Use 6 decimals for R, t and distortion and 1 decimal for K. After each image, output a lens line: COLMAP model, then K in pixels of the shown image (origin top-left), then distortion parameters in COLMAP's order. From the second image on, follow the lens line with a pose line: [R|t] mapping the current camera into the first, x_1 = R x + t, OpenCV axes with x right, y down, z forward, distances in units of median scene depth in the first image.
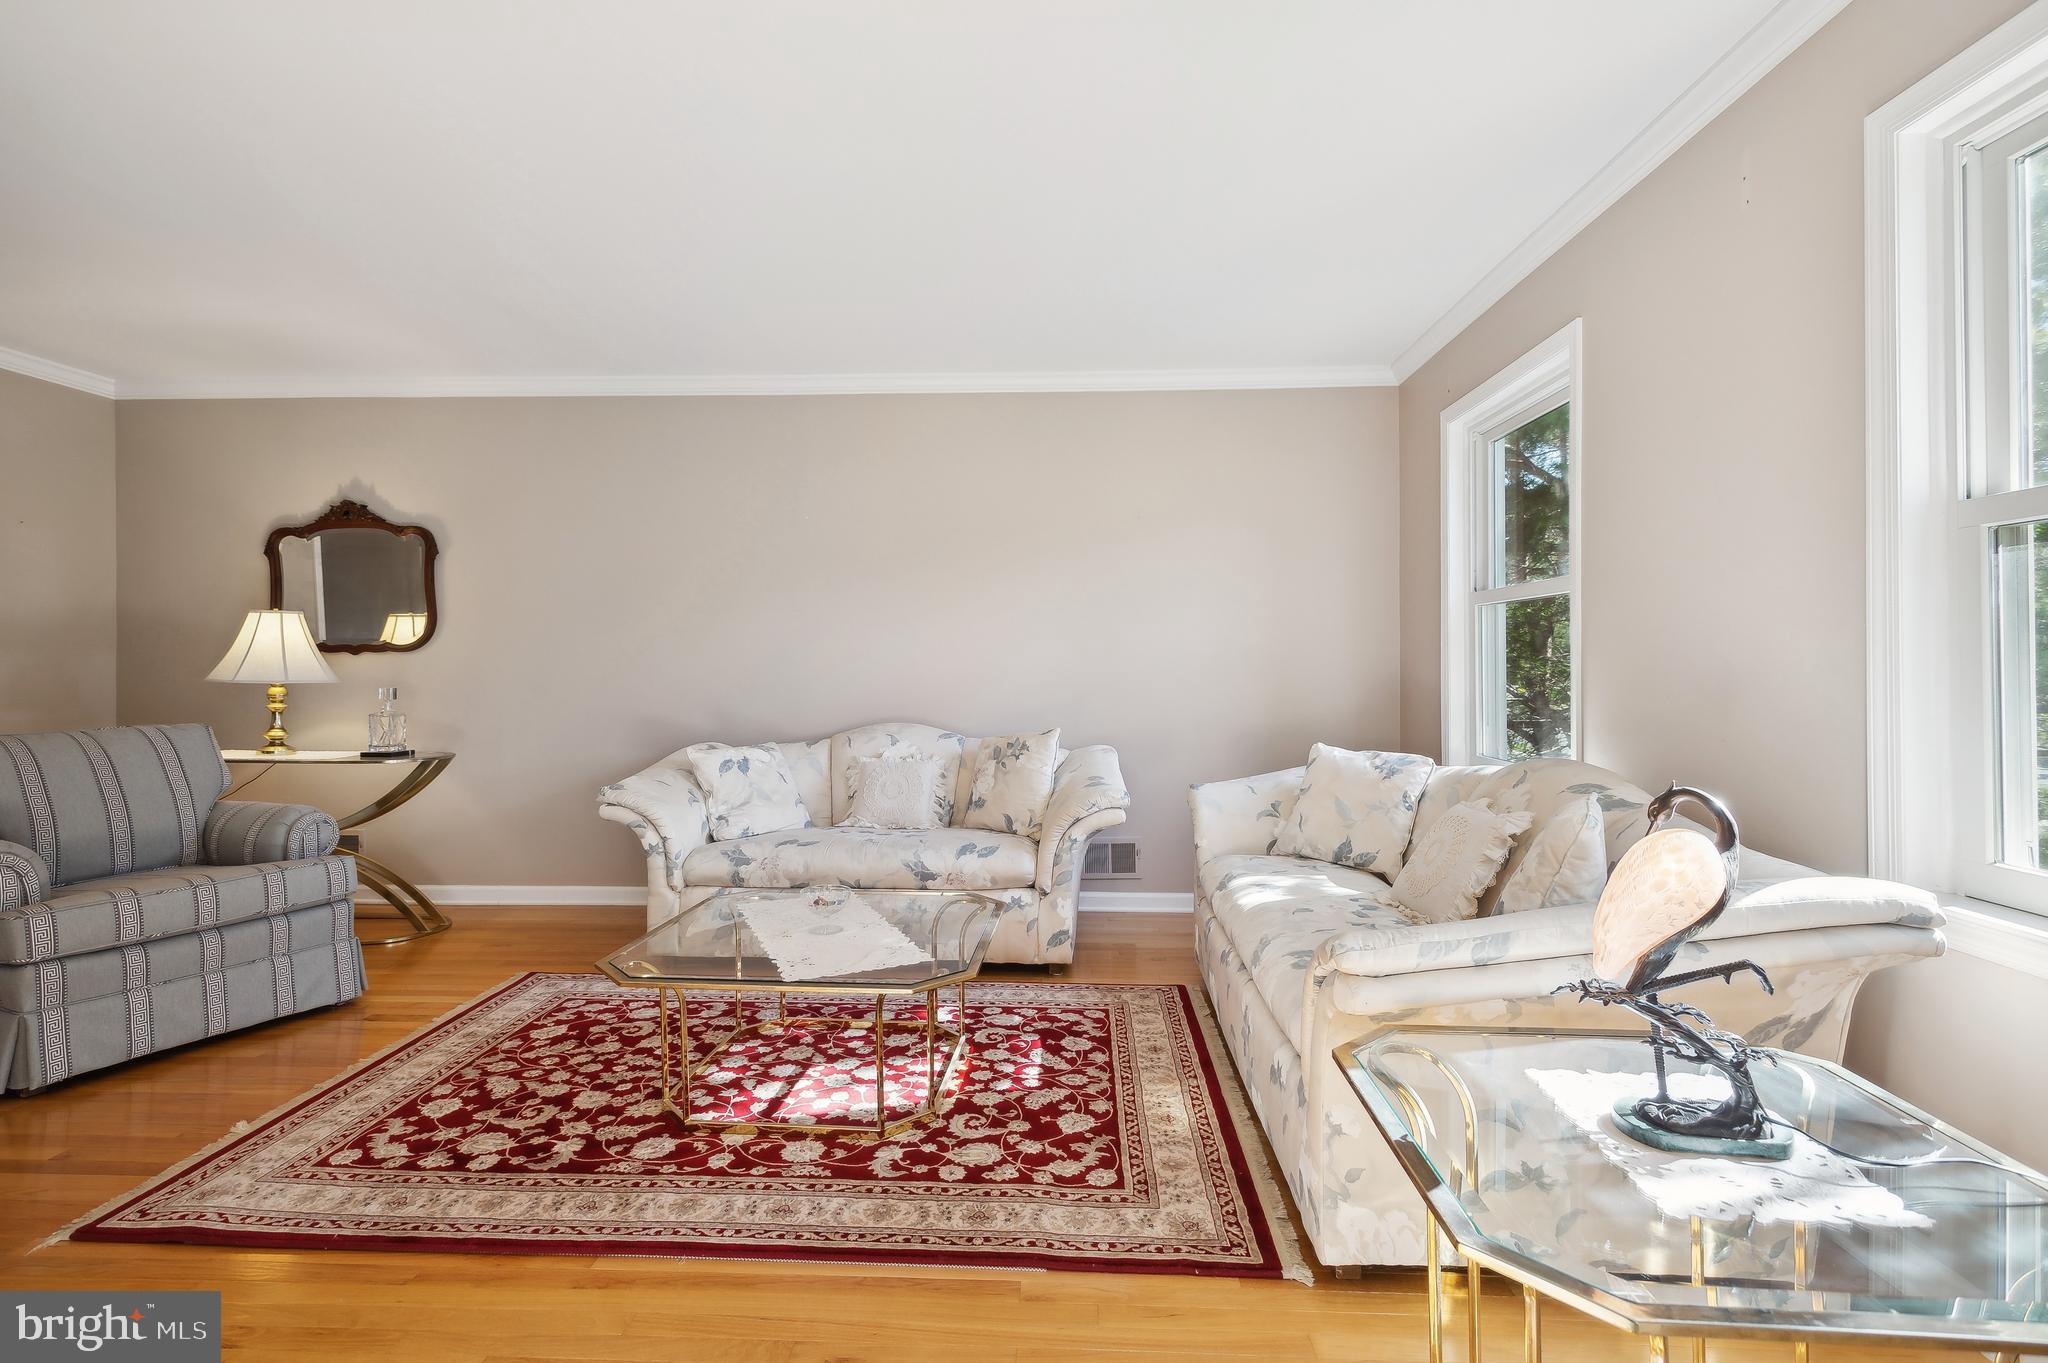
lens RADIAL K [[946.2, 0, 1024.0], [0, 946.2, 681.5], [0, 0, 1]] dist [0.013093, 0.000134]
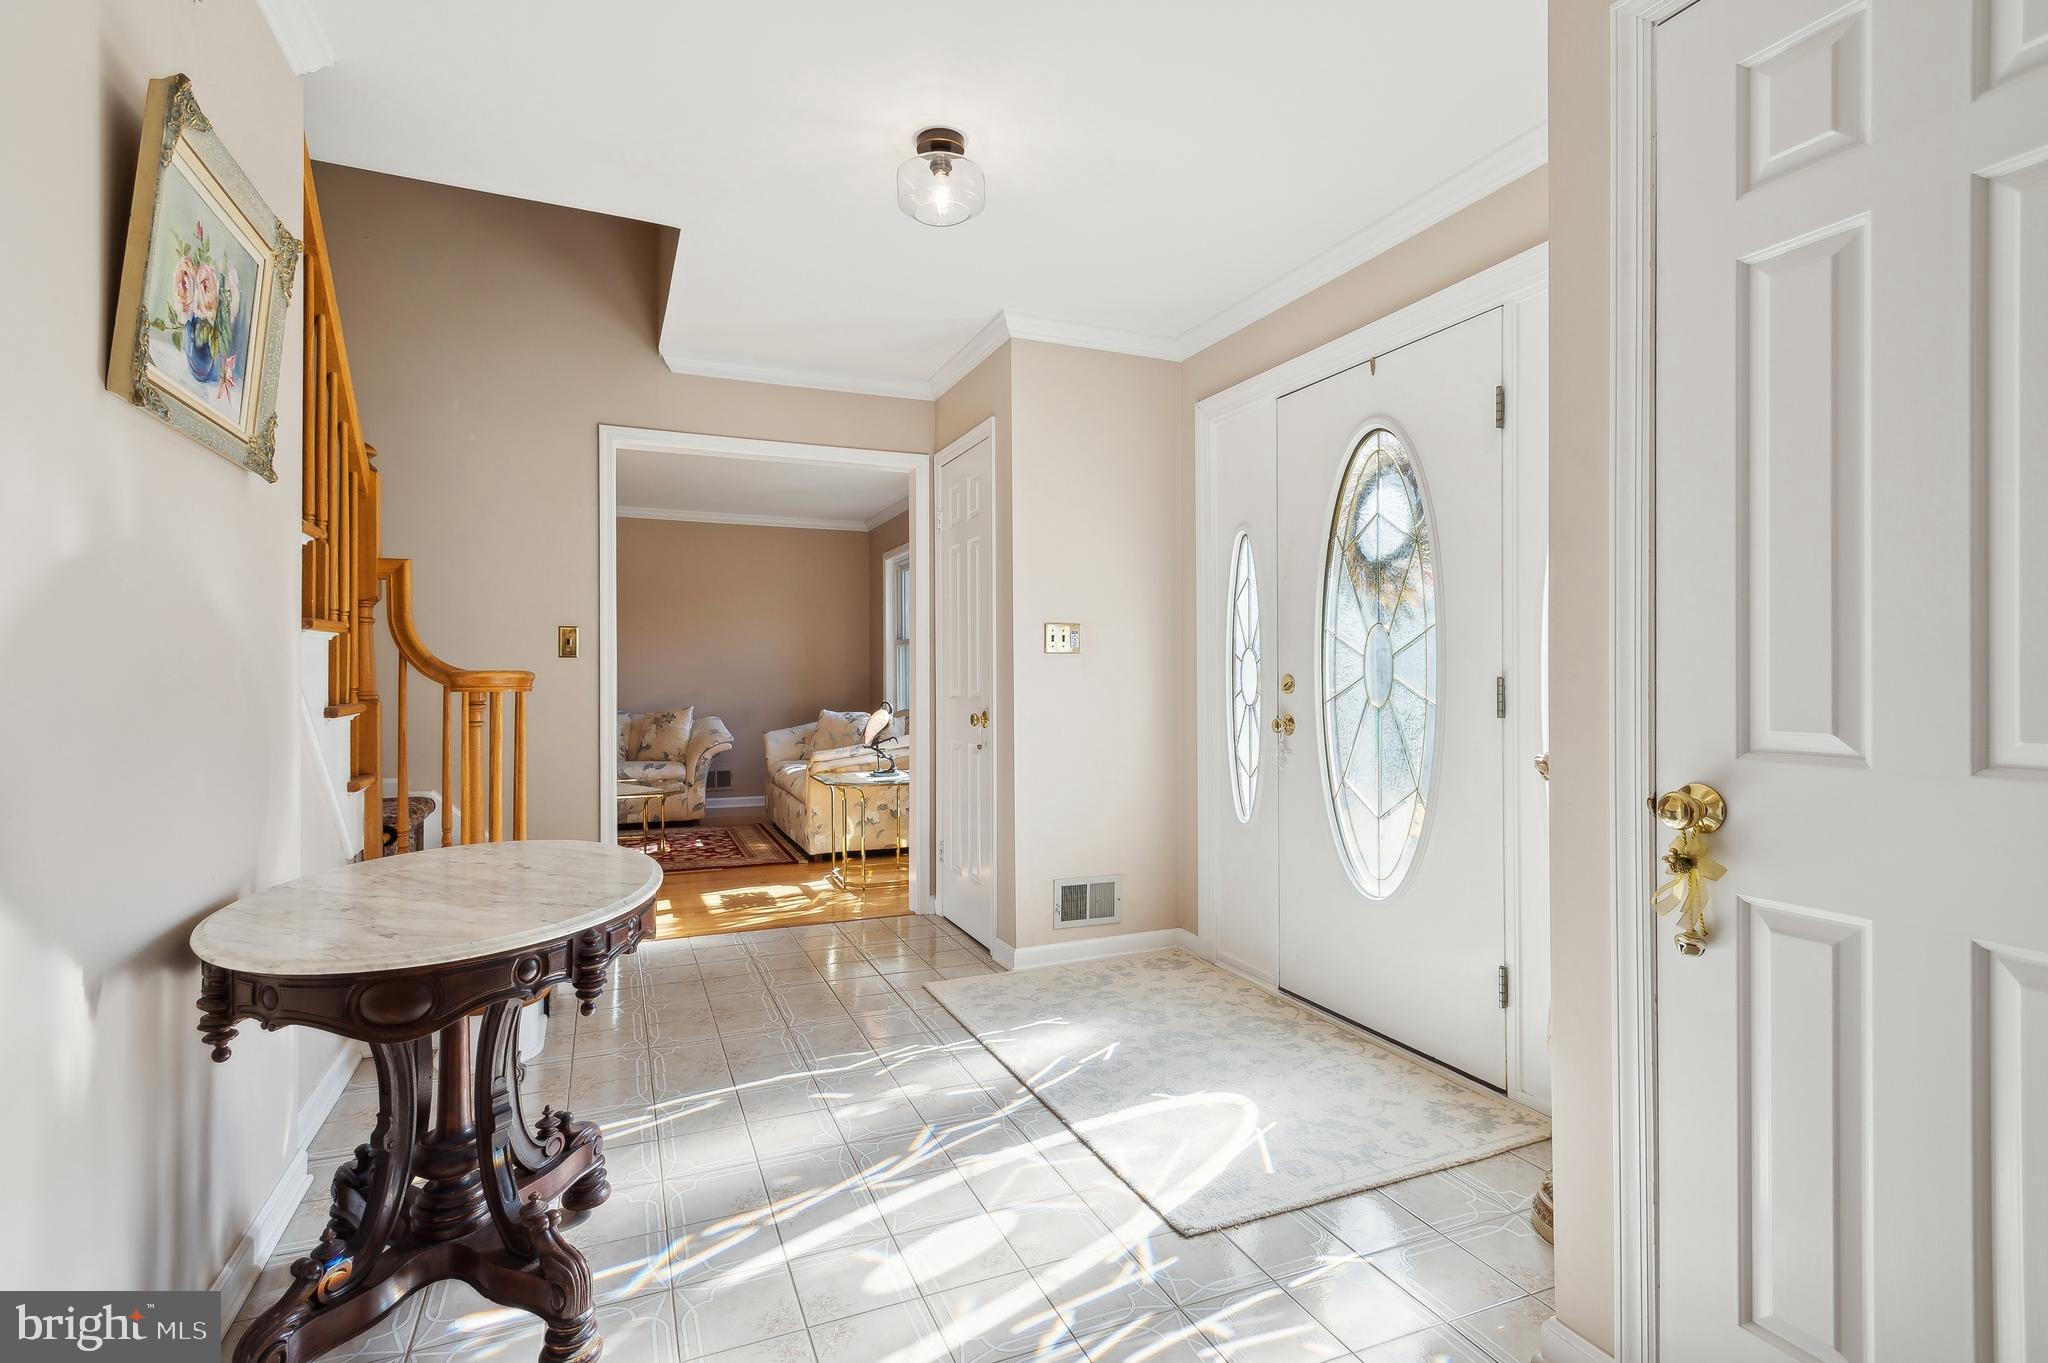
lens RADIAL K [[977.5, 0, 1024.5], [0, 977.5, 670.7], [0, 0, 1]] dist [-0.018843, -0.000269]
pose [[0.897223, 0.005078, 0.441548, -0.256320], [0.006031, 0.999700, -0.023753, 0.031935], [-0.441536, 0.023974, 0.896923, -1.176155]]
